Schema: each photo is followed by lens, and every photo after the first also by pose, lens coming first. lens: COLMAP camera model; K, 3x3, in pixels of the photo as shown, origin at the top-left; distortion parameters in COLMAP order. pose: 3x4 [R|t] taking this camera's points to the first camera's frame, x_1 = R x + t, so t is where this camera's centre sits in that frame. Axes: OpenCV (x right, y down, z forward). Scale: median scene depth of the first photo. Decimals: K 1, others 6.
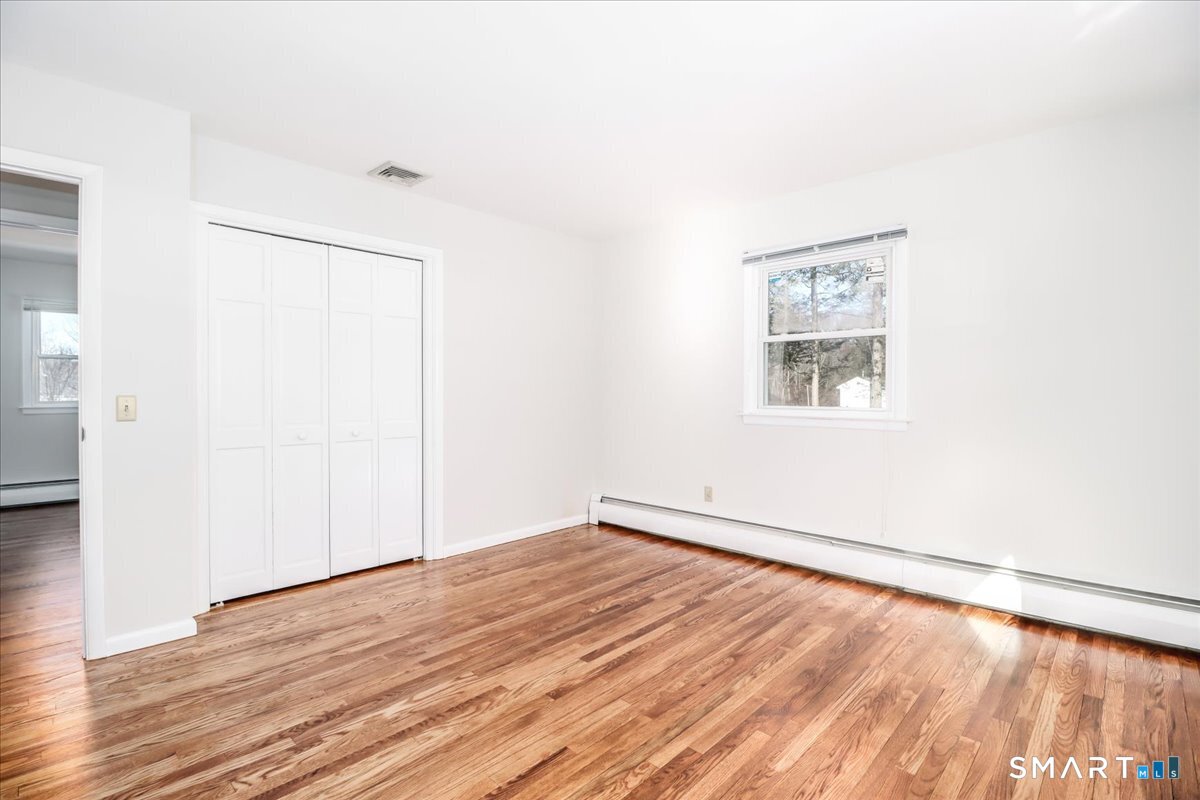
lens RADIAL K [[556.5, 0, 603.3], [0, 556.5, 395.2], [0, 0, 1]] dist [0.002803, -0.015117]
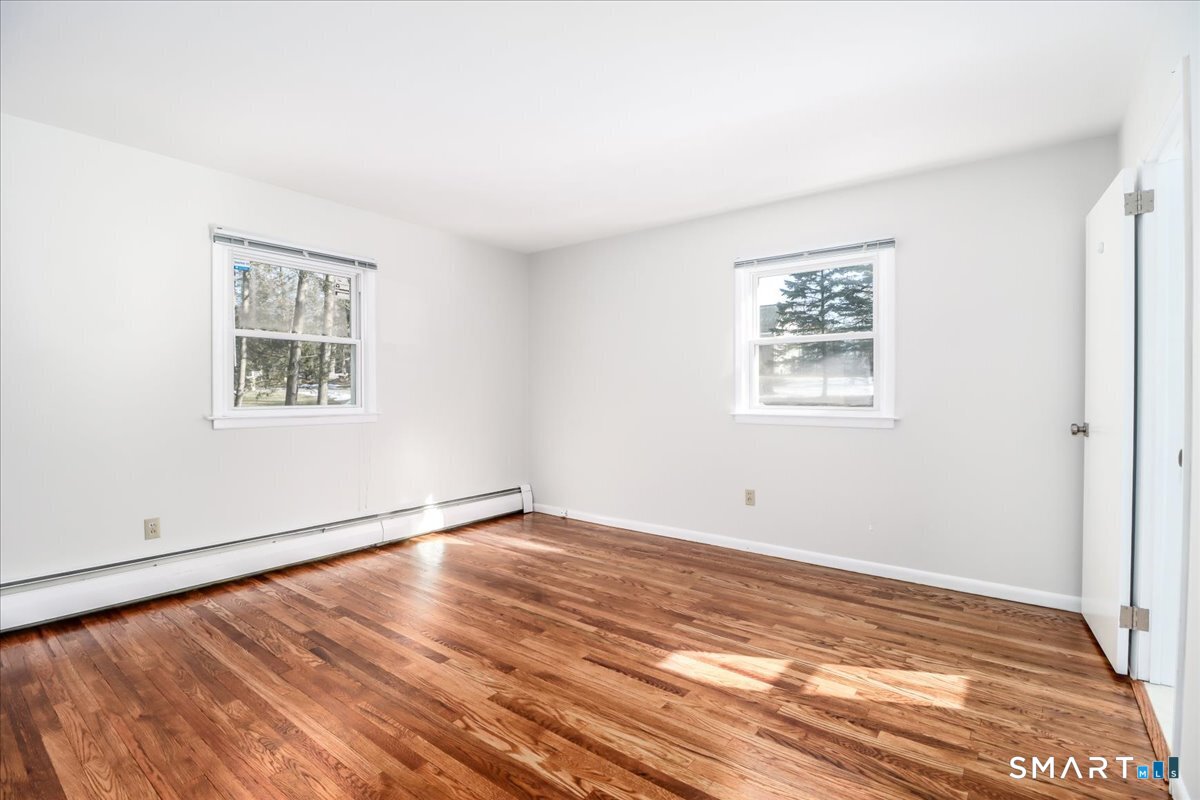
lens RADIAL K [[556.5, 0, 603.3], [0, 556.5, 395.2], [0, 0, 1]] dist [0.002803, -0.015117]
pose [[-0.108065, -0.008306, 0.994109, -0.930352], [0.007038, 0.999934, 0.009119, -0.005881], [-0.994119, 0.007982, -0.108000, 0.727278]]
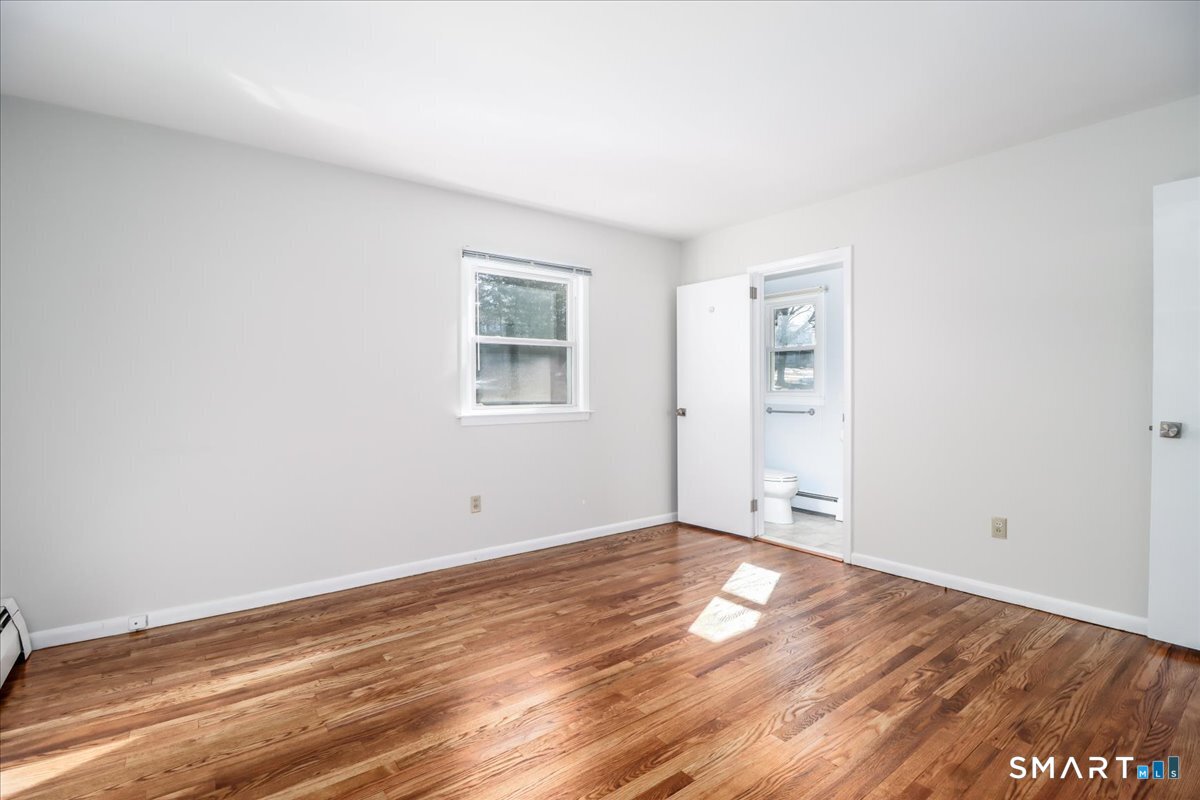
lens RADIAL K [[556.5, 0, 603.3], [0, 556.5, 395.2], [0, 0, 1]] dist [0.002803, -0.015117]
pose [[-0.988354, 0.003257, 0.152135, -0.034196], [0.006121, 0.999813, 0.018358, -0.013901], [-0.152047, 0.019076, -0.988189, 1.501123]]
